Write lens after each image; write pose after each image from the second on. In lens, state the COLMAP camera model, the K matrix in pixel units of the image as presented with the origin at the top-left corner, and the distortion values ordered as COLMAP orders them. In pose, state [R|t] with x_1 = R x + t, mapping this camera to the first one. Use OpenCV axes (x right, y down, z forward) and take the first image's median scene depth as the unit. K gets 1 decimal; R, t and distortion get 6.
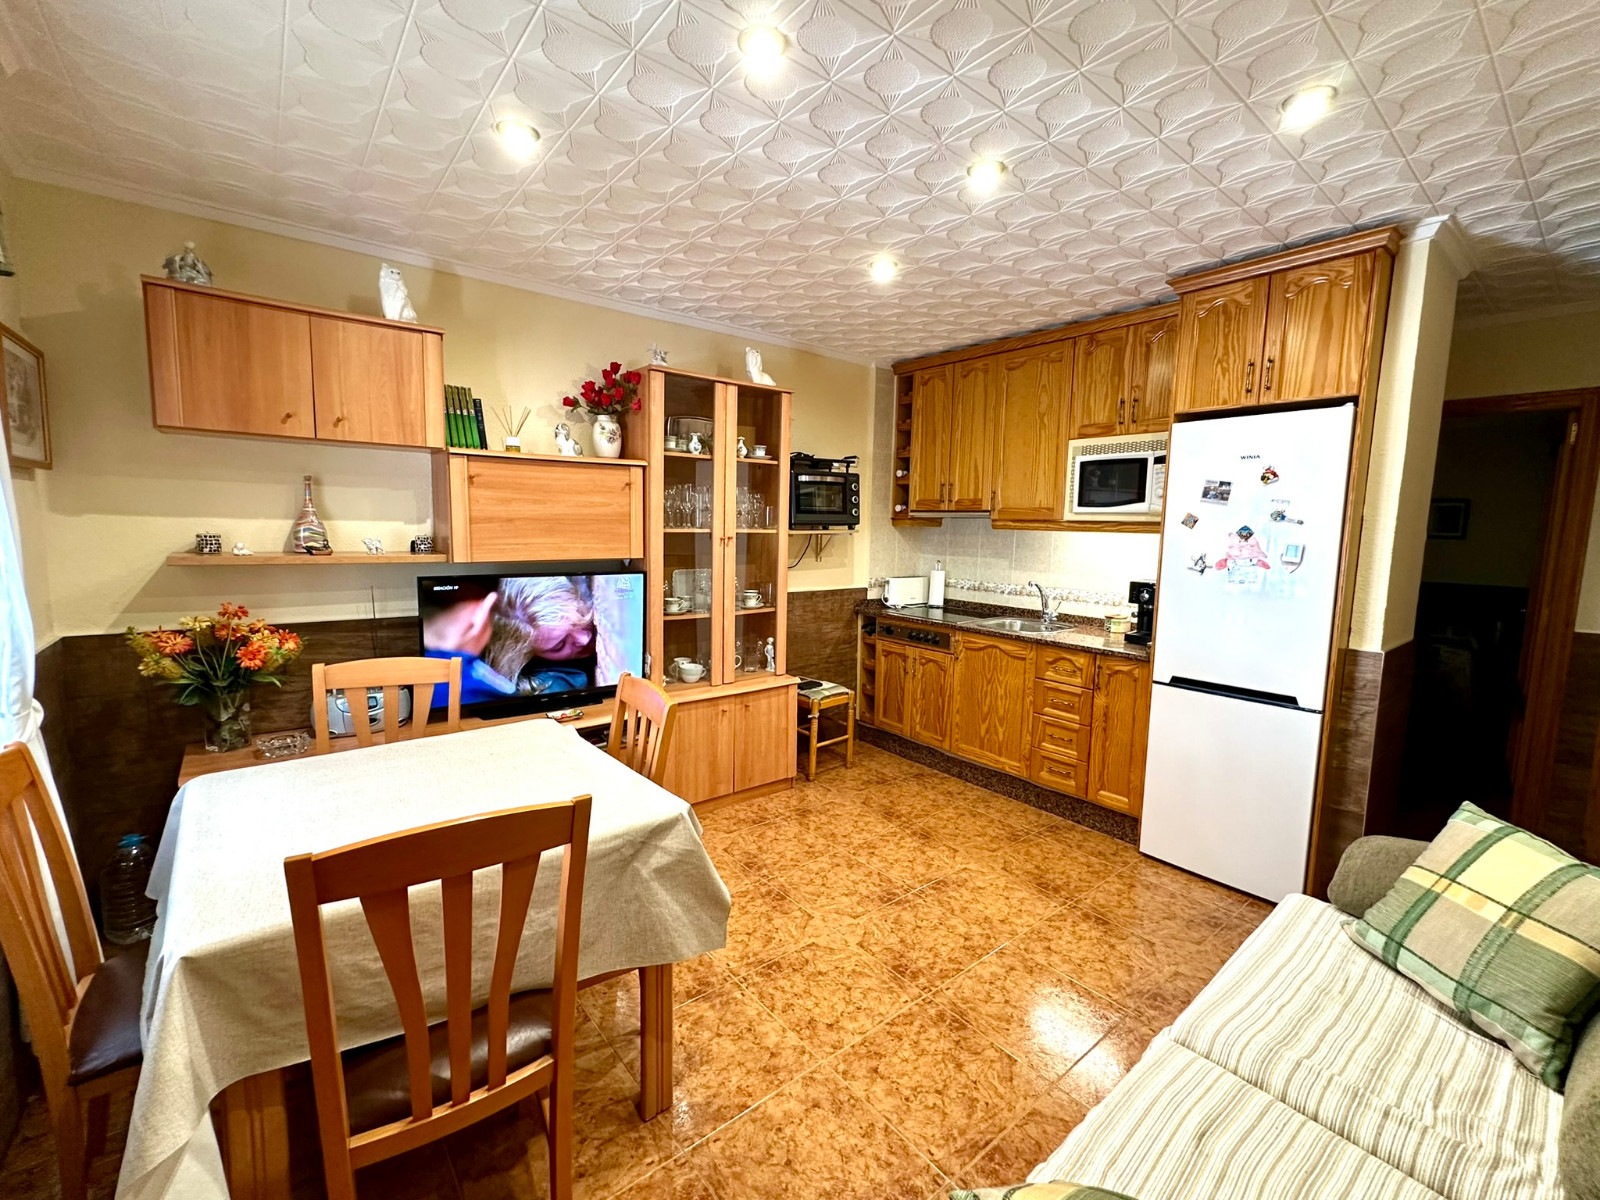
lens RADIAL K [[638.7, 0, 800.0], [0, 638.7, 600.0], [0, 0, 1]] dist [-0.002017, 0.000049]
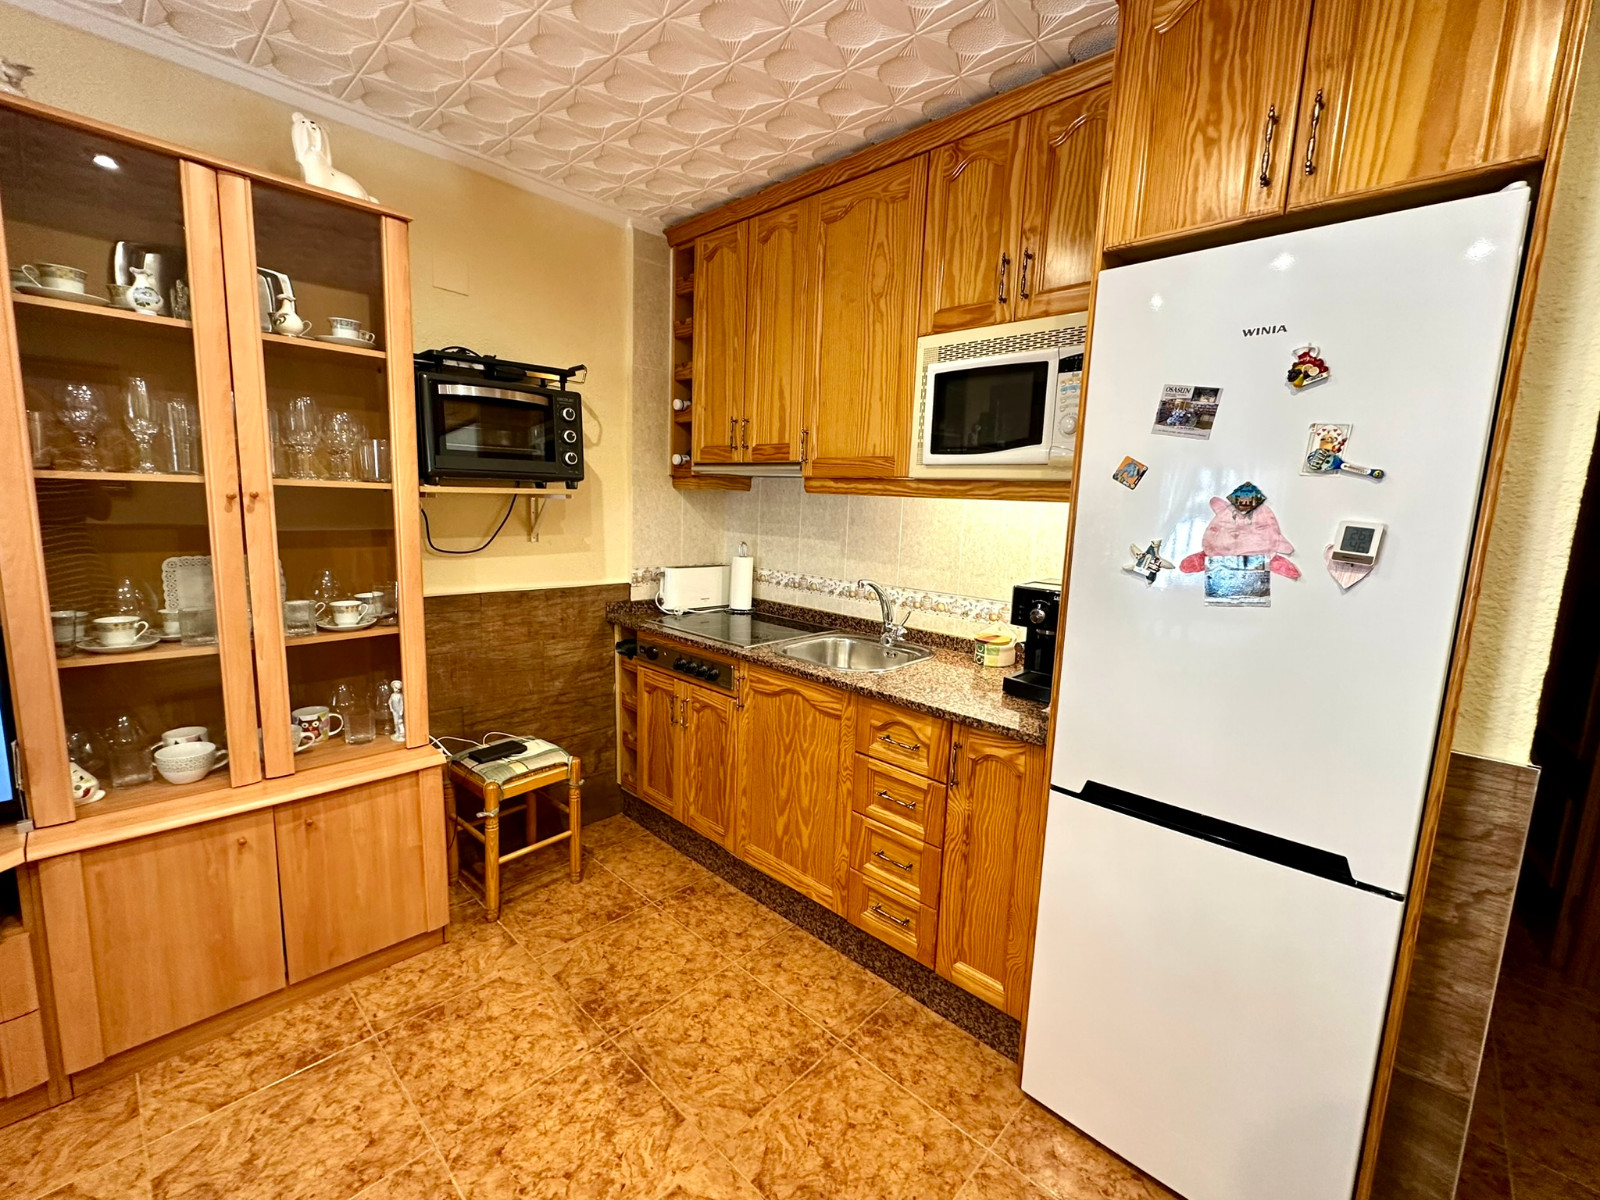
lens RADIAL K [[668.5, 0, 777.4], [0, 668.5, 598.3], [0, 0, 1]] dist [-0.001362, -0.000053]
pose [[0.991791, 0.000942, 0.127866, 0.212739], [-0.005031, 0.999486, 0.031663, -0.032981], [-0.127771, -0.032046, 0.991286, 0.400264]]
